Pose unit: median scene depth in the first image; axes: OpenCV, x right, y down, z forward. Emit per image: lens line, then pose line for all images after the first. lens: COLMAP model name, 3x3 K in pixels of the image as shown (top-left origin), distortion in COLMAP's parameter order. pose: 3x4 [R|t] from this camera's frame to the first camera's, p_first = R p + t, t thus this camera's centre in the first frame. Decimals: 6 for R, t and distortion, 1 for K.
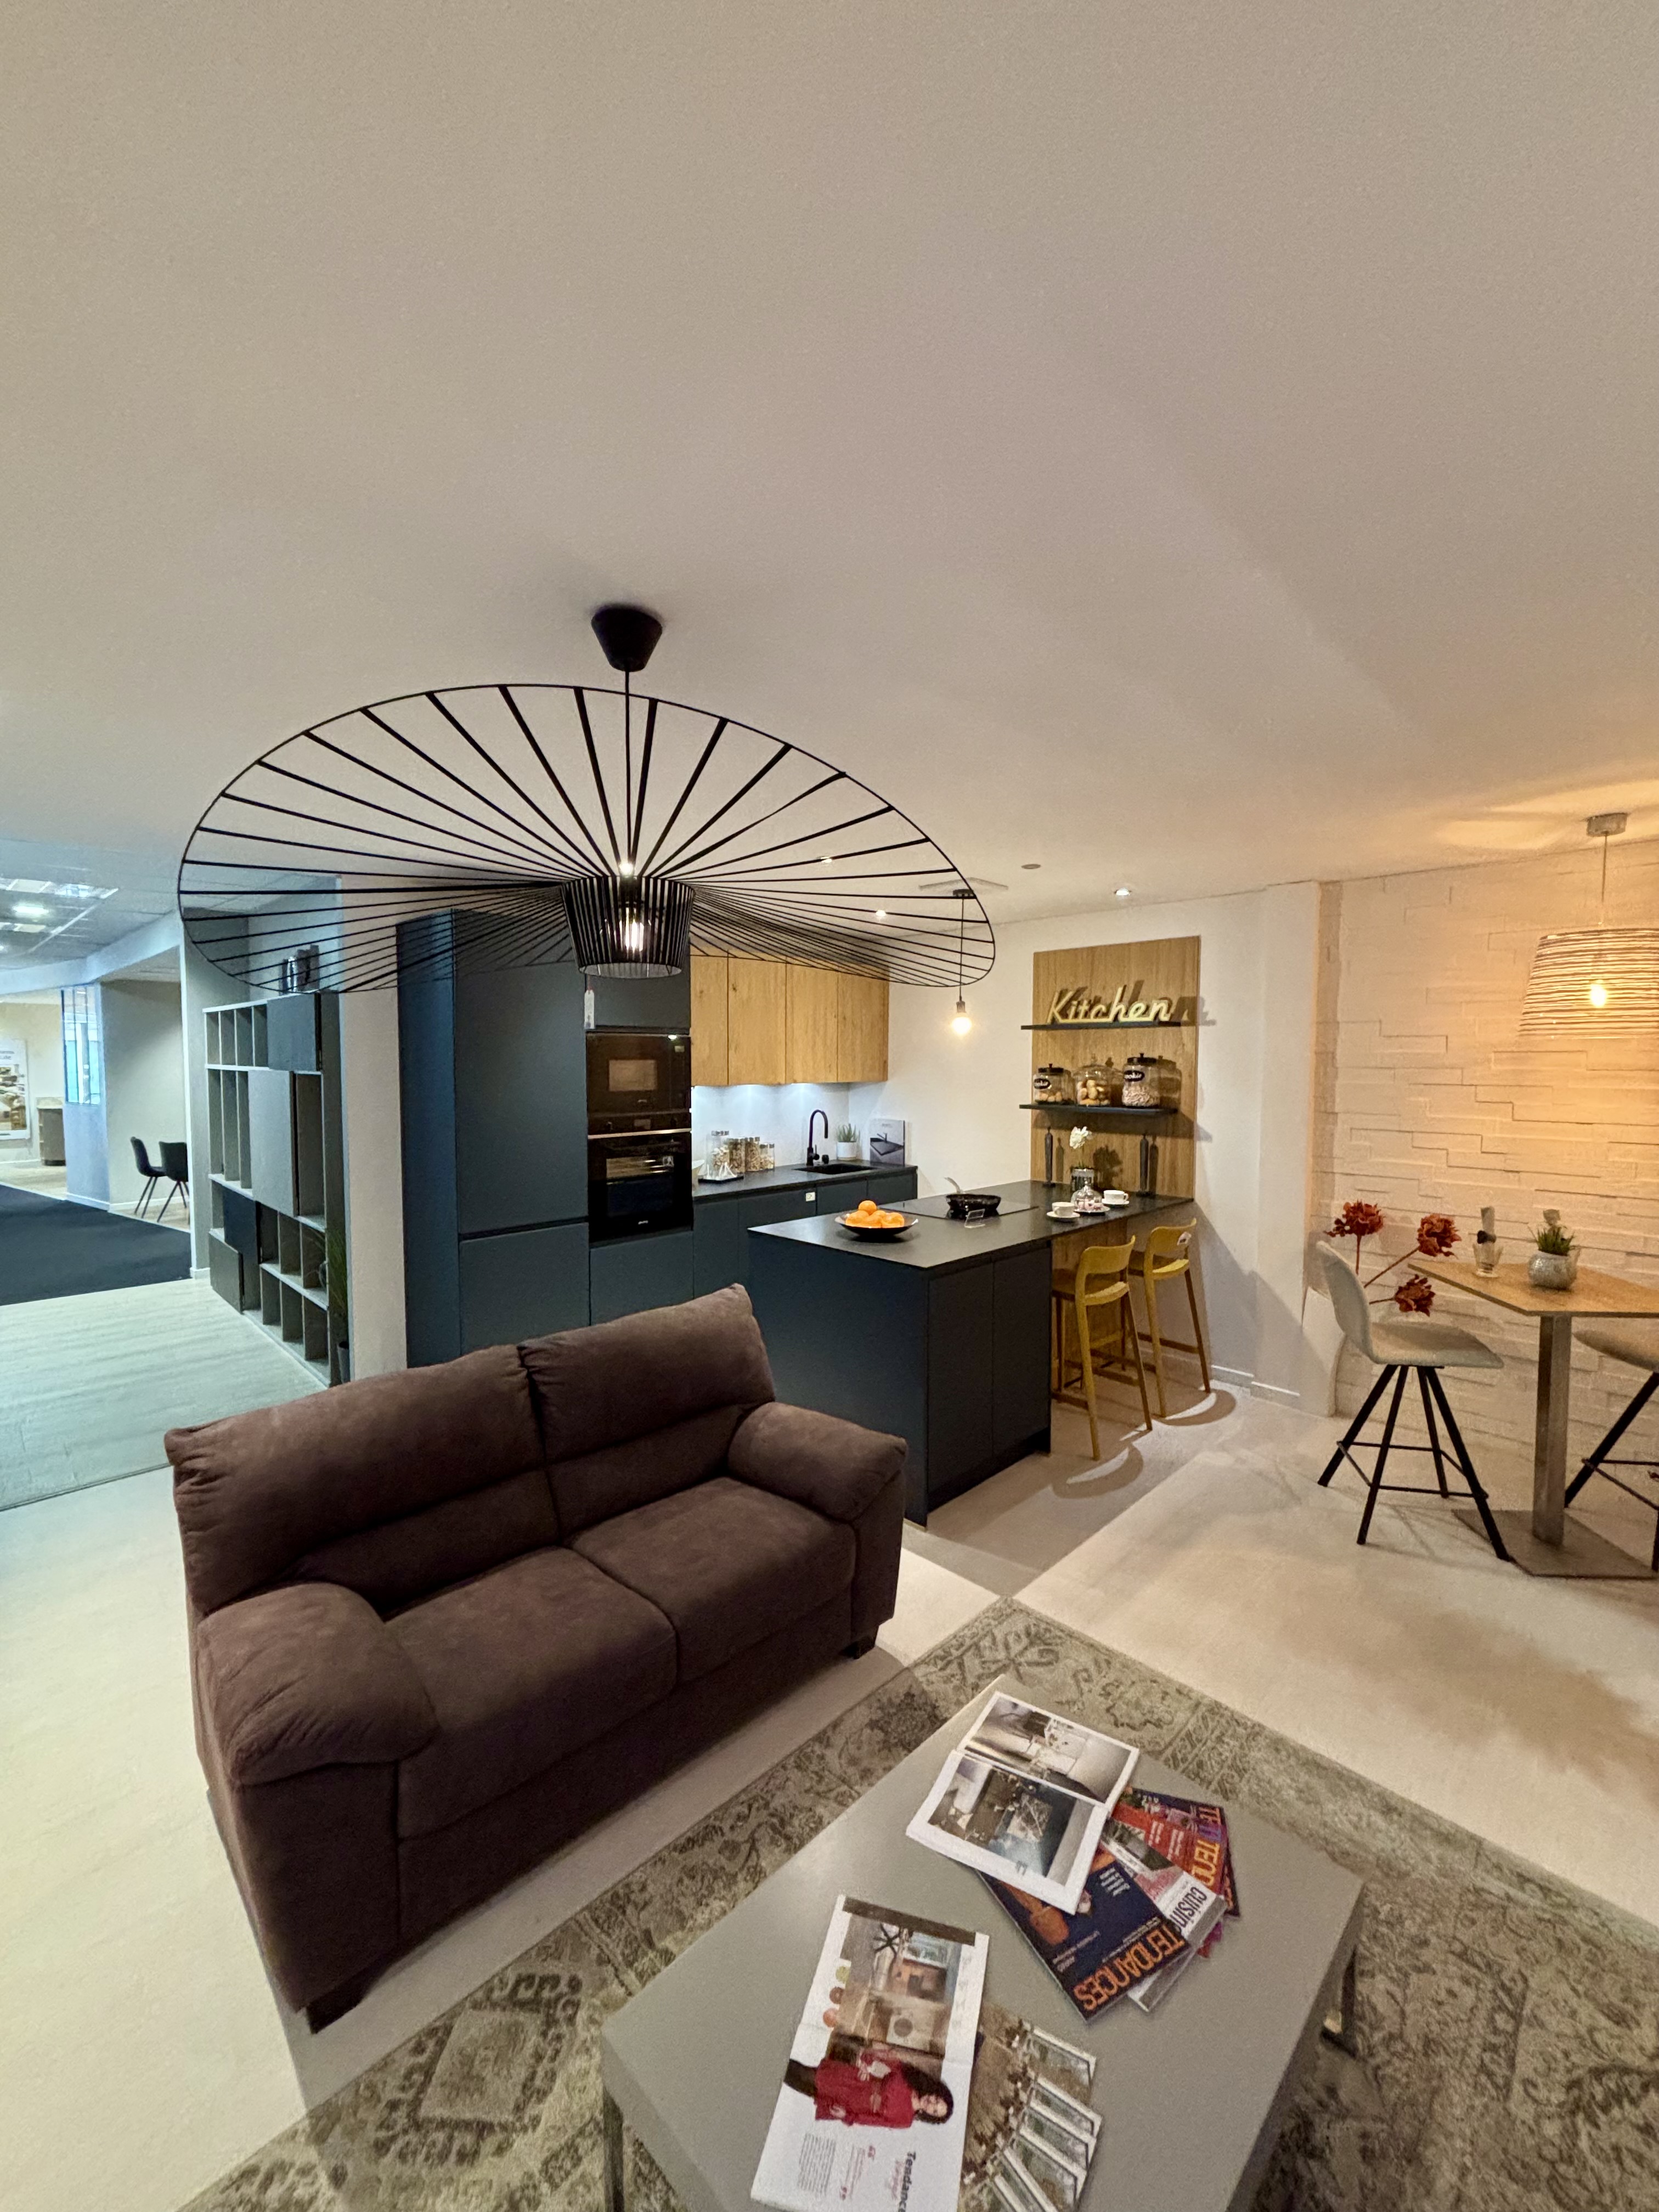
lens RADIAL K [[885.5, 0, 832.1], [0, 885.5, 1100.5], [0, 0, 1]] dist [0.006846, -0.002424]
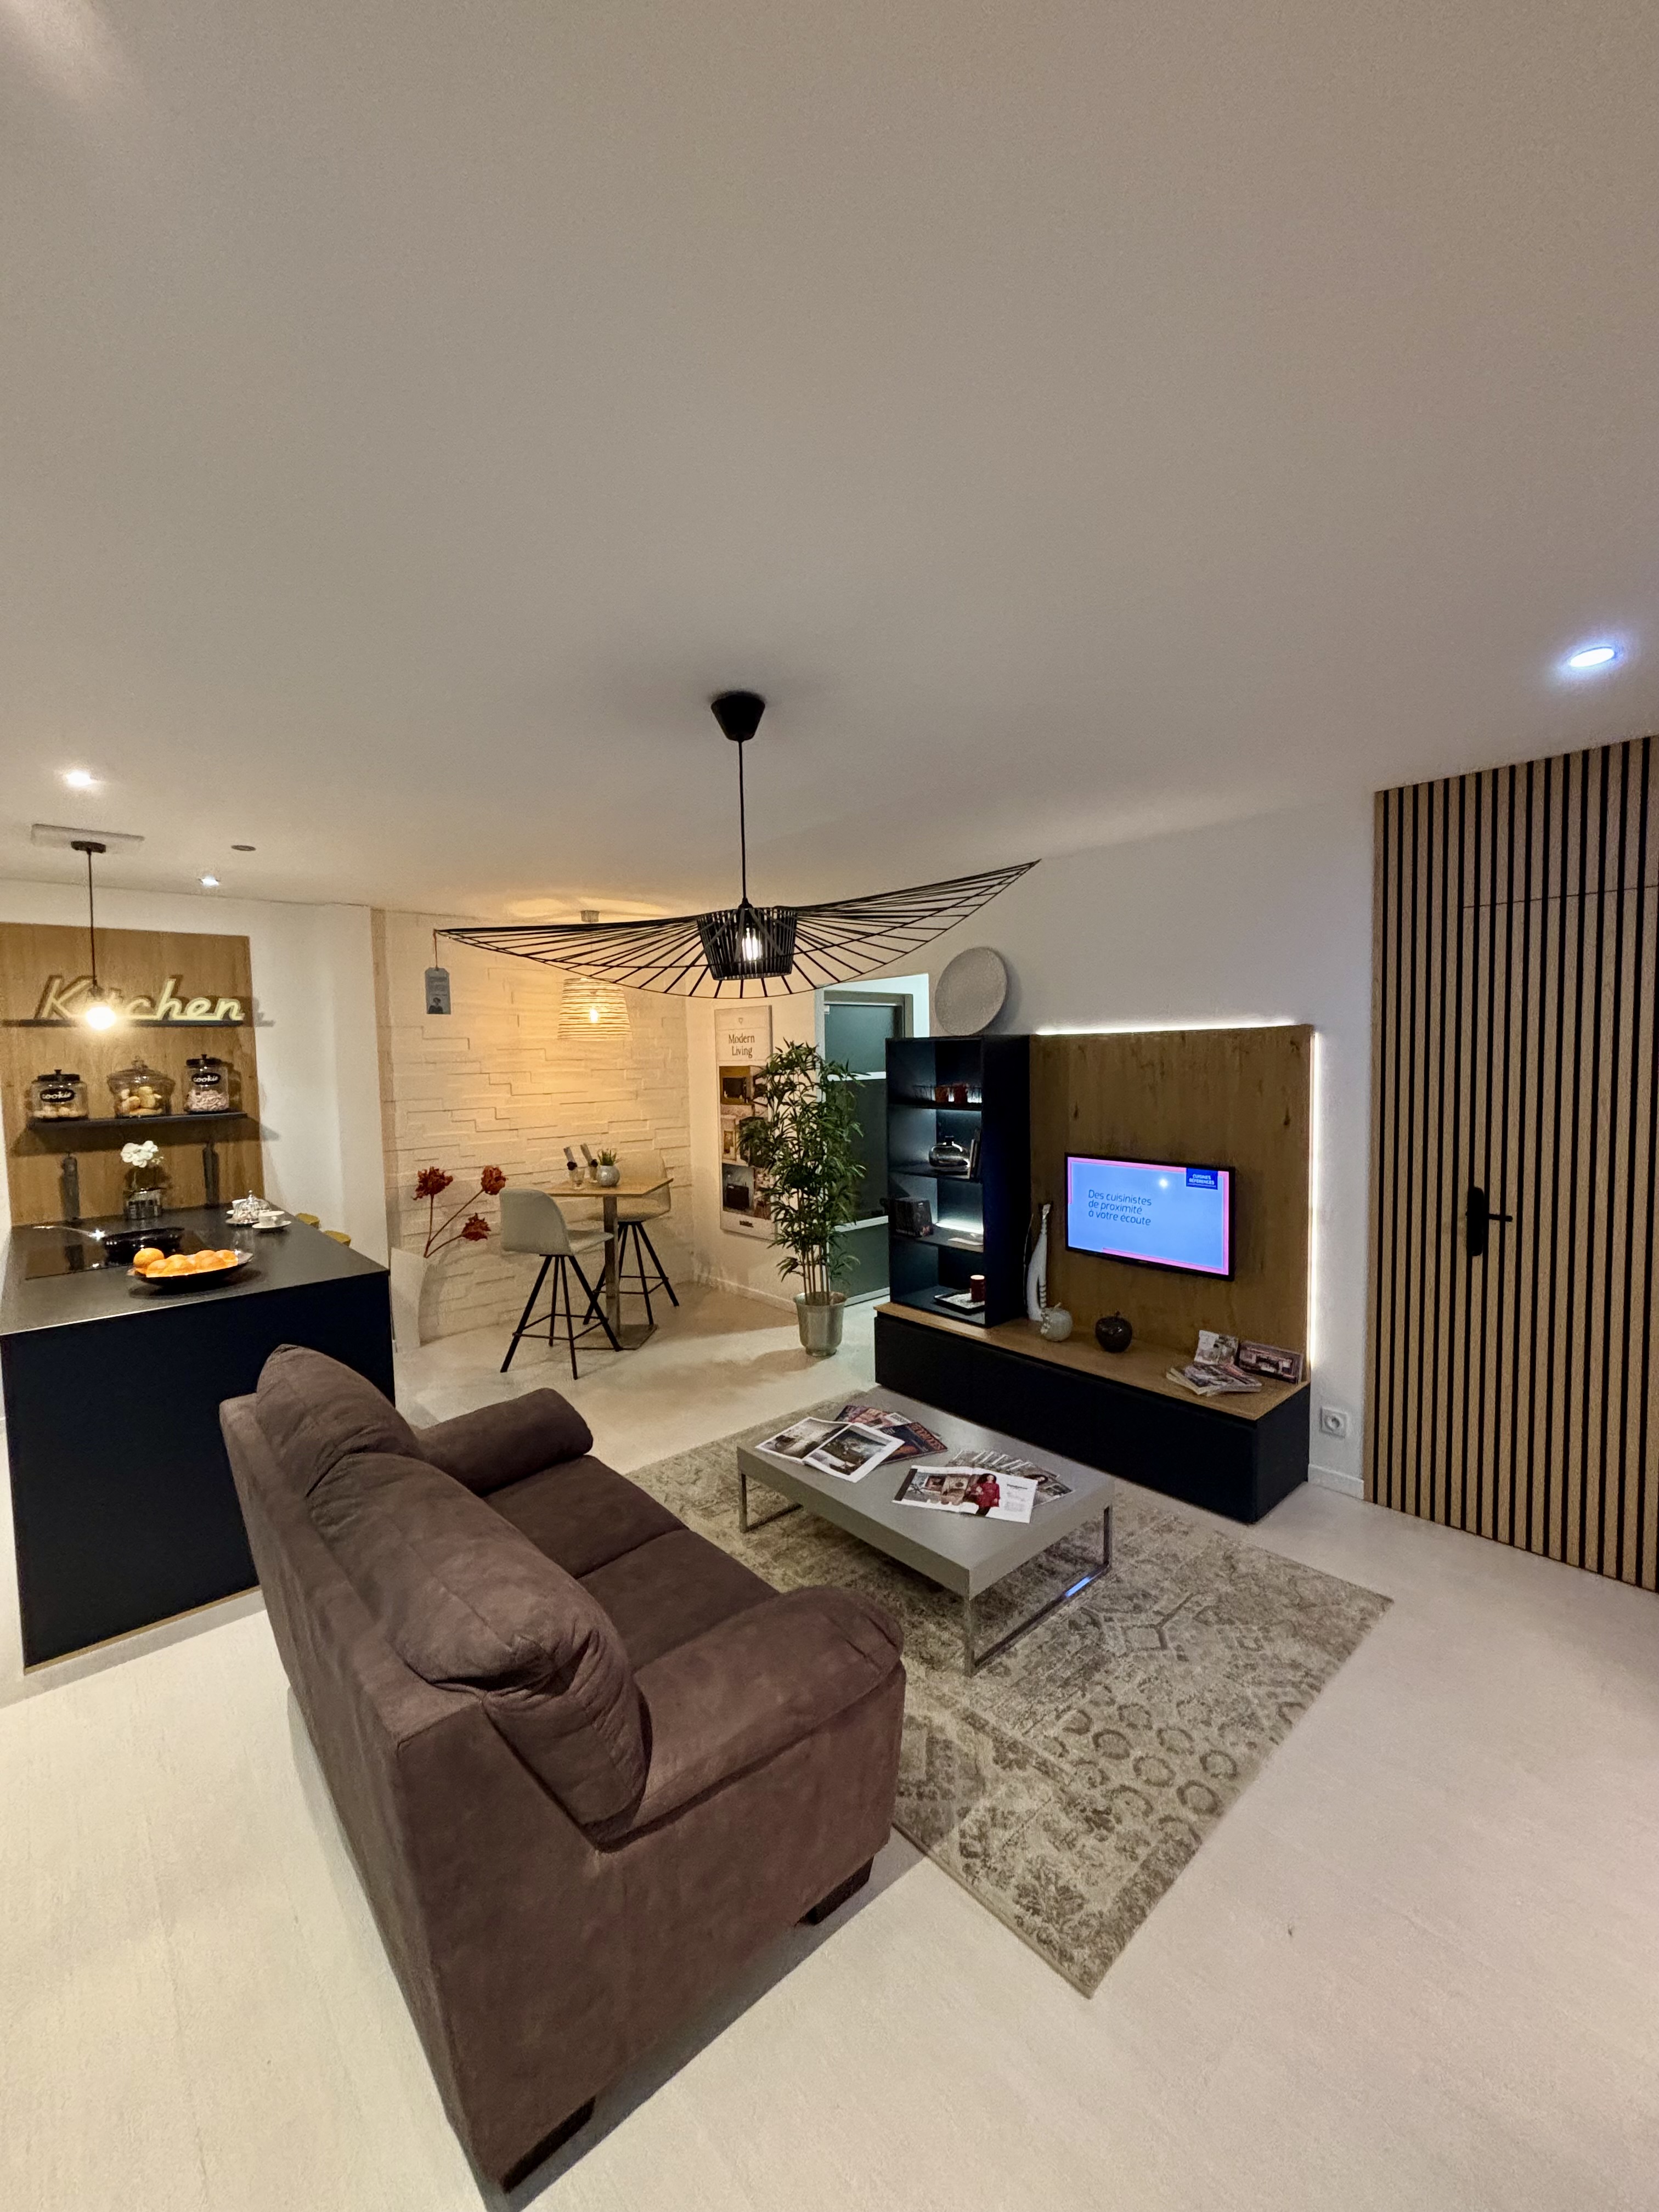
lens RADIAL K [[885.5, 0, 827.3], [0, 885.5, 1097.1], [0, 0, 1]] dist [0.006846, -0.002424]
pose [[0.071014, -0.057165, 0.995836, -0.720164], [0.070743, 0.996131, 0.052137, -0.015219], [-0.994964, 0.066746, 0.074783, 0.383354]]
